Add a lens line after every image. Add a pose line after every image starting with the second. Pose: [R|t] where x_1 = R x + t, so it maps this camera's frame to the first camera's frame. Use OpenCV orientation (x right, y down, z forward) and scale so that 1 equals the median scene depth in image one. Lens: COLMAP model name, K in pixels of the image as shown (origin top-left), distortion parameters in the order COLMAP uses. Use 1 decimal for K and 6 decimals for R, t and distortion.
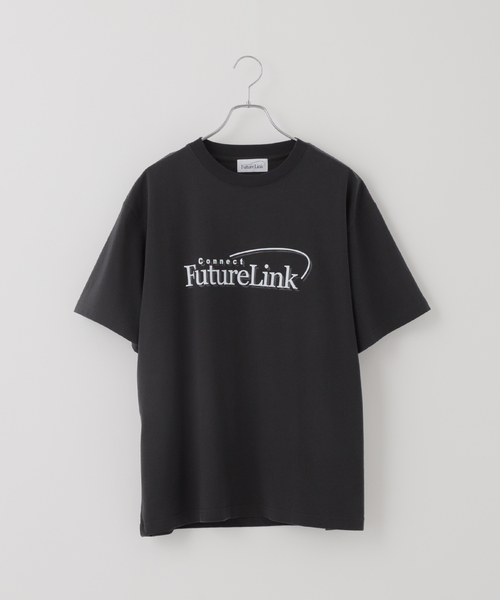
lens RADIAL K [[1041.0, 0, 254.7], [0, 1041.0, 304.5], [0, 0, 1]] dist [0.273686, 0.000000]
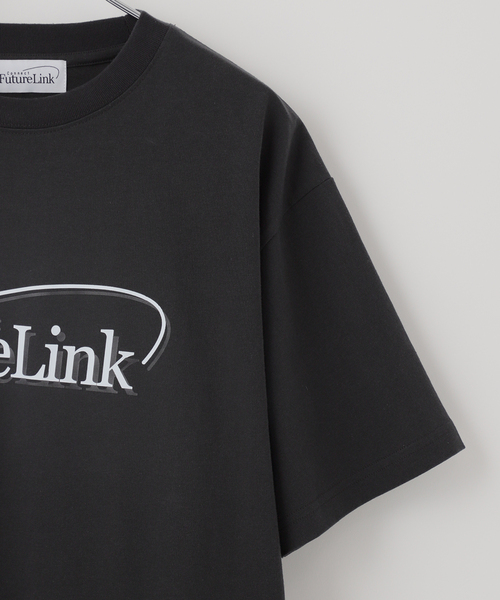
lens RADIAL K [[1672.0, 0, 251.6], [0, 1672.0, 299.9], [0, 0, 1]] dist [0.072303, 0.000000]
pose [[0.996459, 0.032683, 0.077463, 0.035879], [-0.024936, 0.994780, -0.098948, 0.012717], [-0.080293, 0.096666, 0.992073, 0.366909]]
